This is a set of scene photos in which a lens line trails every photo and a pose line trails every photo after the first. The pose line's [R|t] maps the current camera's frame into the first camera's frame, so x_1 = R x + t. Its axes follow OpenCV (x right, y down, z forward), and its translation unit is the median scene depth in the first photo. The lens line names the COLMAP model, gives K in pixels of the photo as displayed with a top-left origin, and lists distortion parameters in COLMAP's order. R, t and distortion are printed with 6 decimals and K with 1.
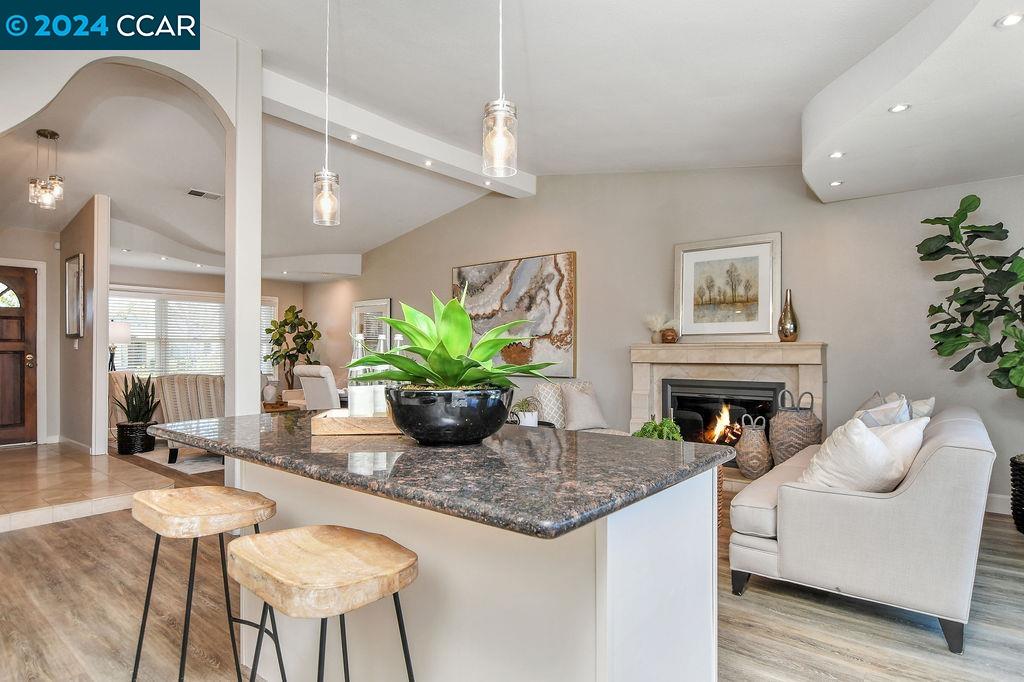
lens RADIAL K [[556.6, 0, 510.4], [0, 556.6, 348.4], [0, 0, 1]] dist [-0.025030, 0.005586]
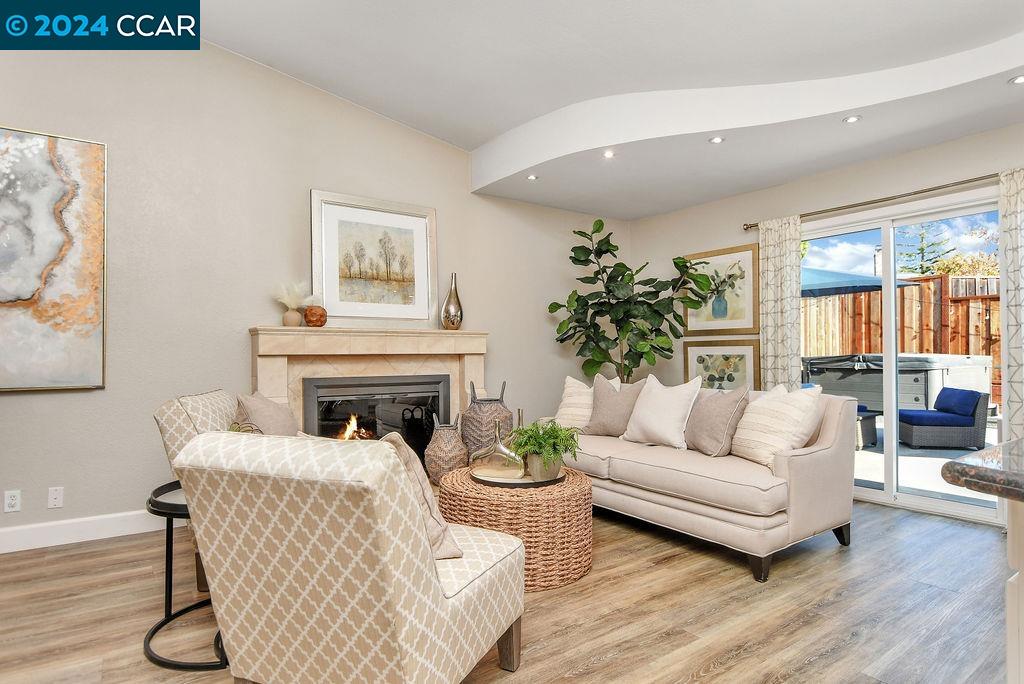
lens RADIAL K [[556.8, 0, 512.7], [0, 556.8, 347.6], [0, 0, 1]] dist [-0.020043, 0.000765]
pose [[0.268753, 0.009945, 0.963158, -0.311924], [-0.001476, 0.999950, -0.009913, 0.022818], [-0.963208, 0.001243, 0.268754, 0.558562]]
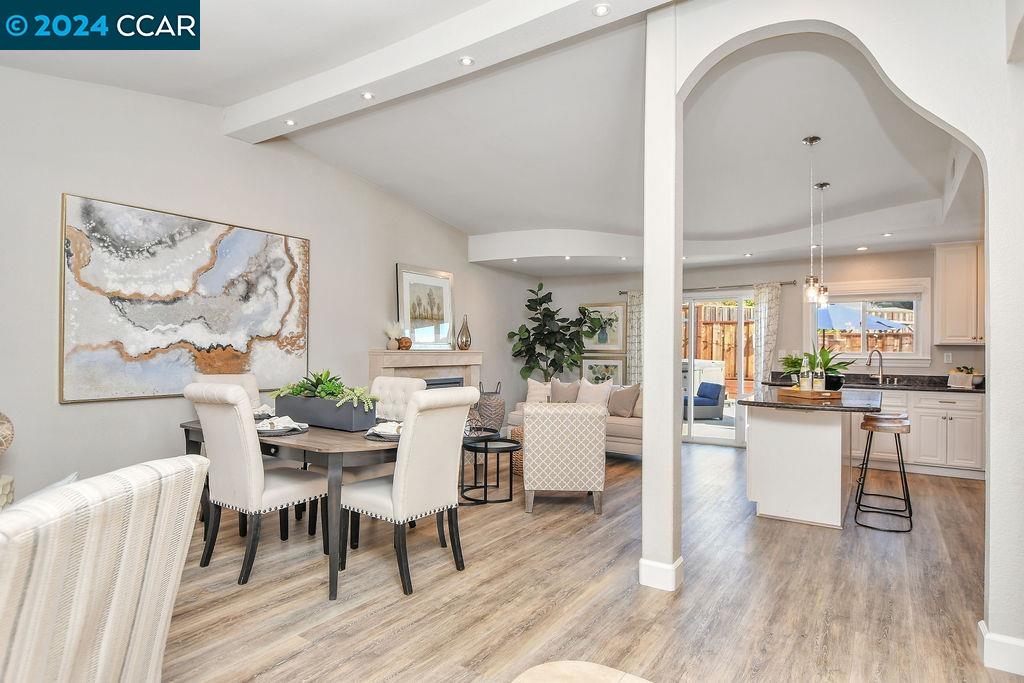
lens RADIAL K [[556.6, 0, 511.3], [0, 556.6, 346.3], [0, 0, 1]] dist [-0.025030, 0.005586]
pose [[-0.090113, 0.006129, 0.995913, -0.855570], [-0.014431, 0.999868, -0.007460, -0.010511], [-0.995827, -0.015045, -0.090012, 0.862197]]
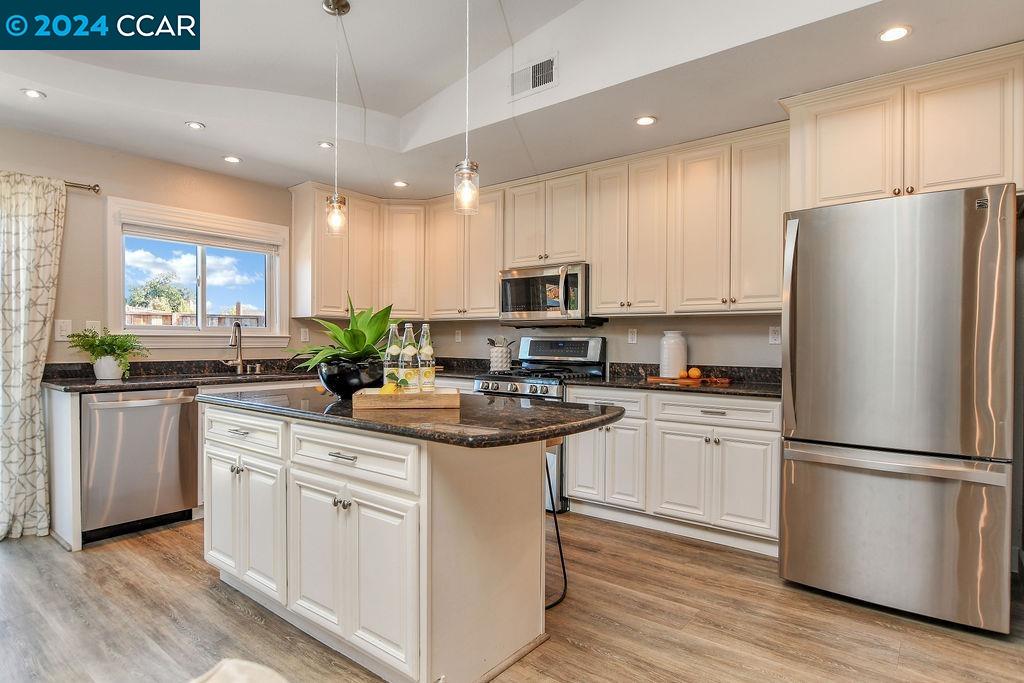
lens RADIAL K [[556.6, 0, 510.1], [0, 556.6, 349.1], [0, 0, 1]] dist [-0.025030, 0.005586]
pose [[-0.999964, -0.004761, -0.007051, -0.161314], [-0.004799, 0.999974, 0.005451, 0.007754], [0.007025, 0.005485, -0.999960, 0.761024]]
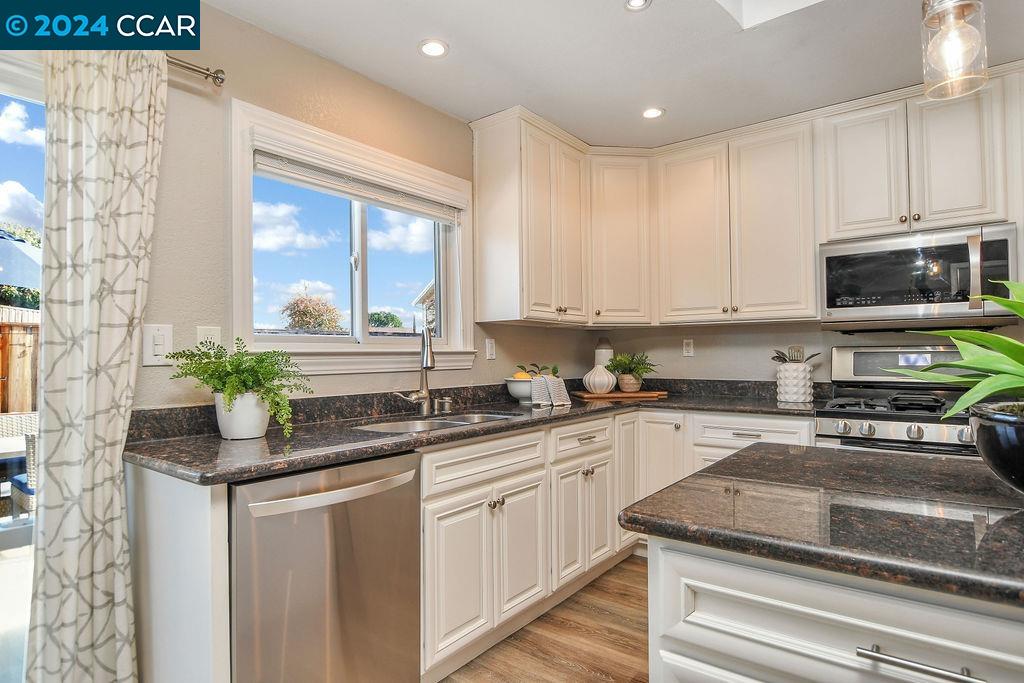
lens RADIAL K [[556.6, 0, 512.5], [0, 556.6, 348.0], [0, 0, 1]] dist [-0.025030, 0.005586]
pose [[-0.999721, 0.008485, -0.022062, 0.139459], [0.008907, 0.999778, -0.019093, 0.002382], [0.021895, -0.019284, -0.999574, 0.462694]]
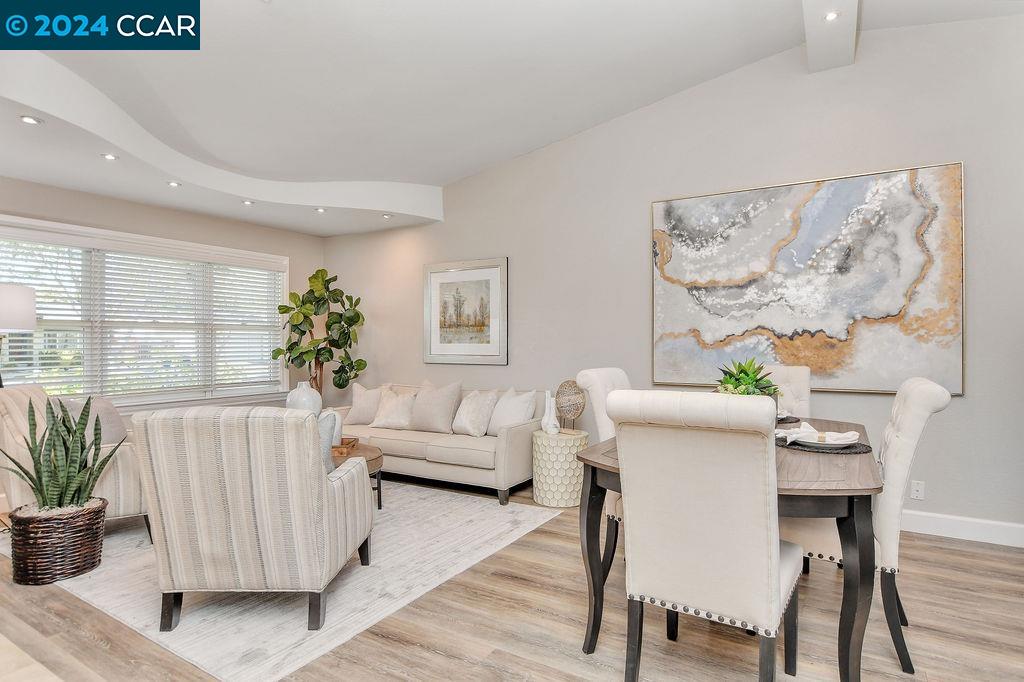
lens RADIAL K [[556.6, 0, 512.6], [0, 556.6, 341.0], [0, 0, 1]] dist [-0.025030, 0.005586]
pose [[0.990073, 0.002536, 0.140532, -0.444430], [-0.002803, 0.999995, 0.001707, 0.000219], [-0.140527, -0.002084, 0.990075, 0.600532]]
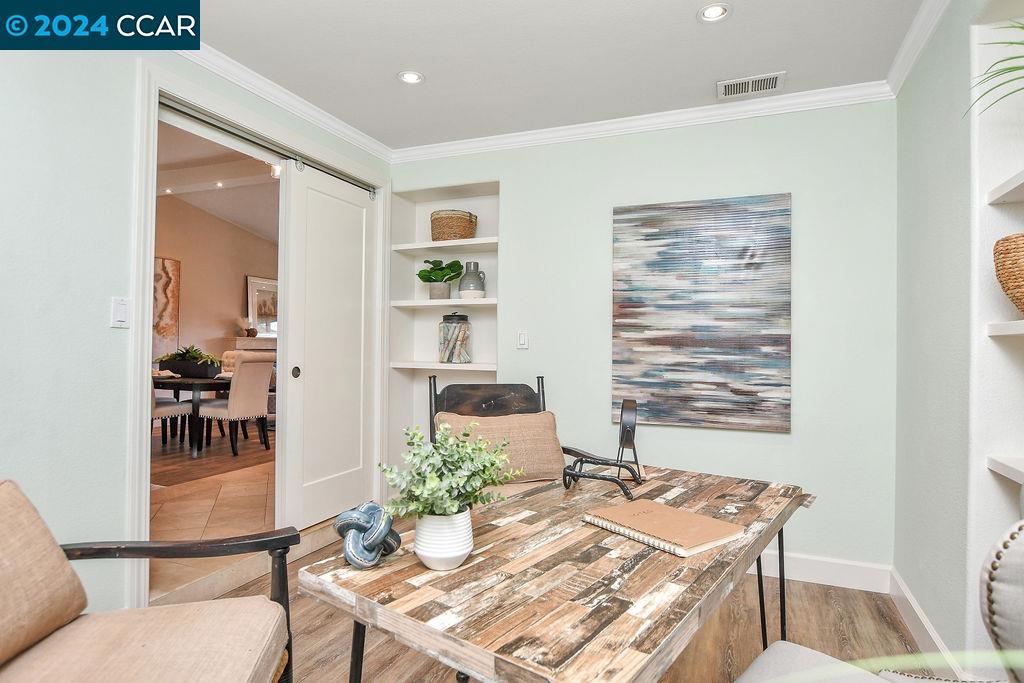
lens RADIAL K [[556.6, 0, 511.9], [0, 556.6, 338.4], [0, 0, 1]] dist [-0.025030, 0.005586]
pose [[-0.290975, 0.009676, 0.956682, -1.453619], [-0.021247, 0.999637, -0.016573, 0.005197], [-0.956495, -0.025149, -0.290664, 0.723505]]
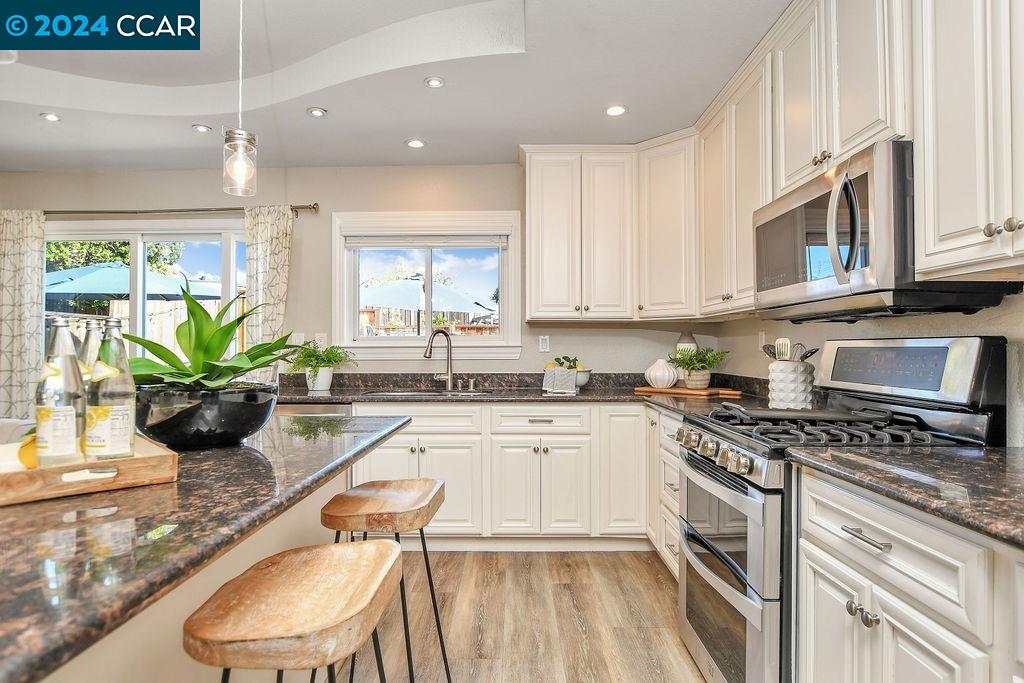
lens RADIAL K [[553.8, 0, 514.7], [0, 553.8, 342.2], [0, 0, 1]] dist [-0.005348, 0.000174]
pose [[-0.626782, 0.013676, 0.779075, -0.354118], [-0.002622, 0.999803, -0.019660, 0.003649], [-0.779190, -0.014365, -0.626623, 0.354542]]
